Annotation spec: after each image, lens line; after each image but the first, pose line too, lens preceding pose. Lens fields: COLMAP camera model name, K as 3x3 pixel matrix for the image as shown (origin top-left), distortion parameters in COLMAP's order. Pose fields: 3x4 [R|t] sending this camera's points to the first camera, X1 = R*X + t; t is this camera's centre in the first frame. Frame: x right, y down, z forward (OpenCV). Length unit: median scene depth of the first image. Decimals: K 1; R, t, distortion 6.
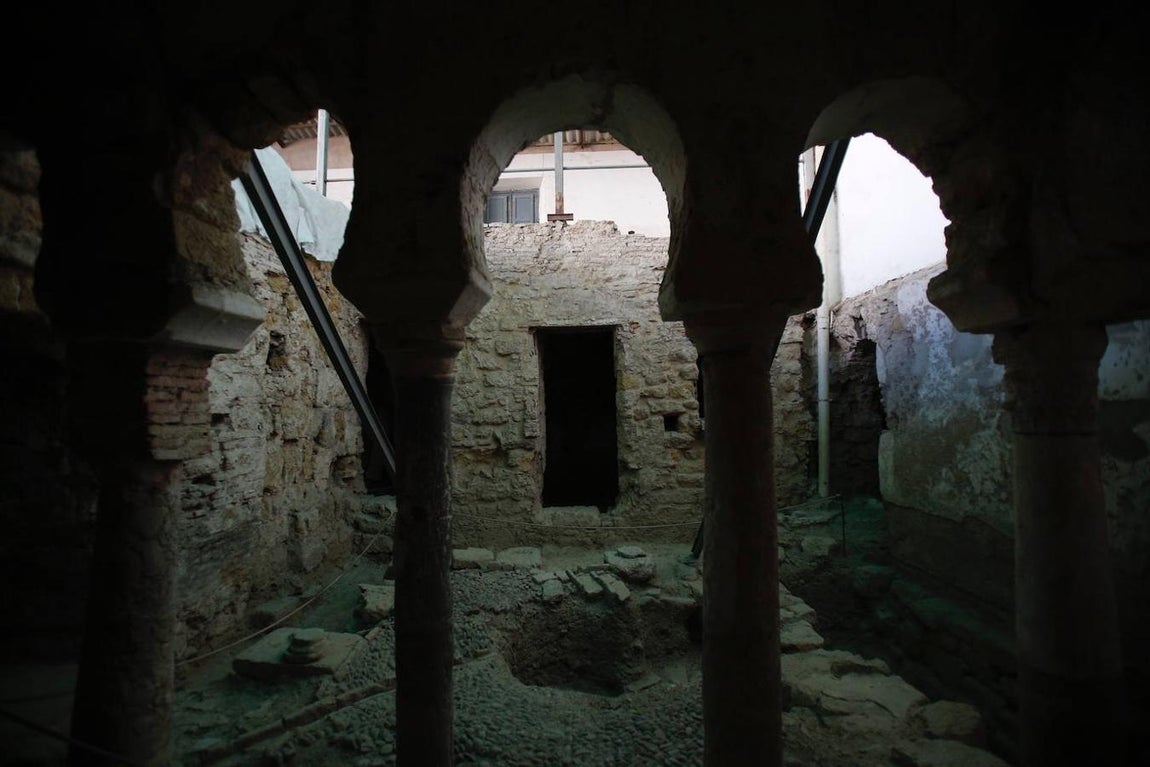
lens RADIAL K [[519.7, 0, 569.6], [0, 519.7, 384.7], [0, 0, 1]] dist [-0.066481, 0.024644]
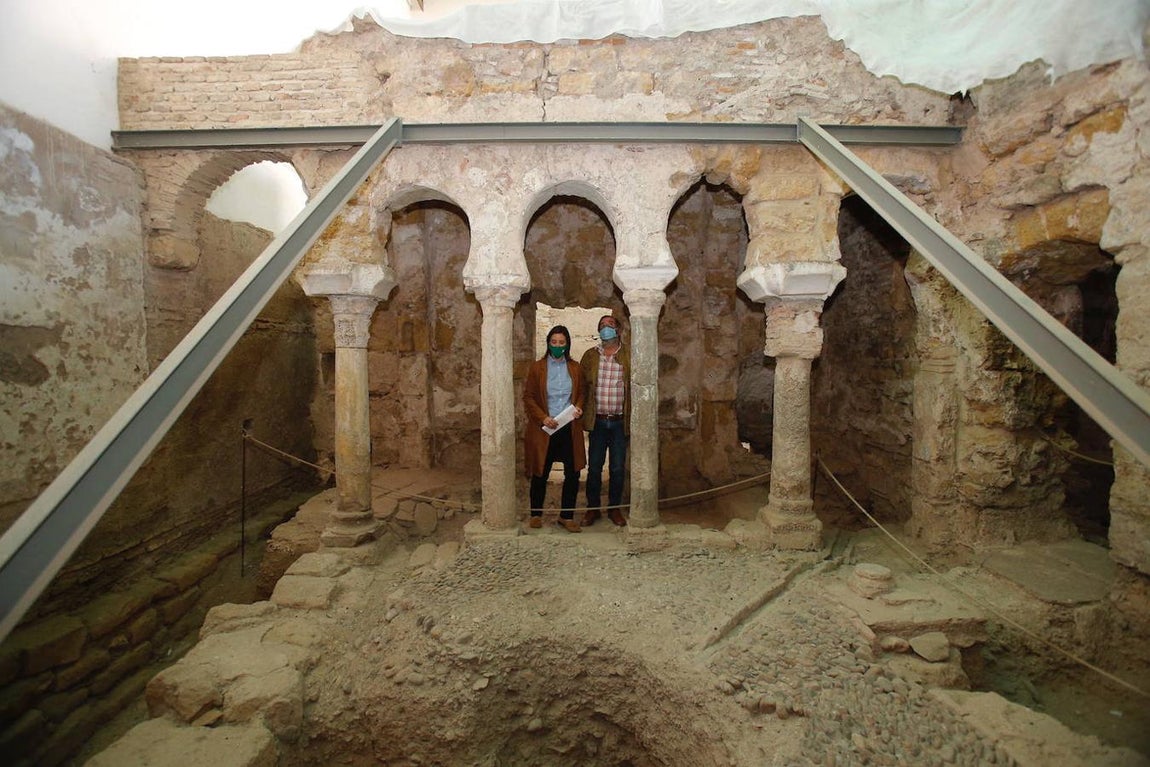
lens RADIAL K [[519.7, 0, 569.8], [0, 519.7, 381.7], [0, 0, 1]] dist [-0.066481, 0.024644]
pose [[-0.999412, 0.014886, -0.030879, 0.039218], [0.014894, 0.999889, -0.000028, 0.119281], [0.030875, -0.000488, -0.999523, 1.514175]]
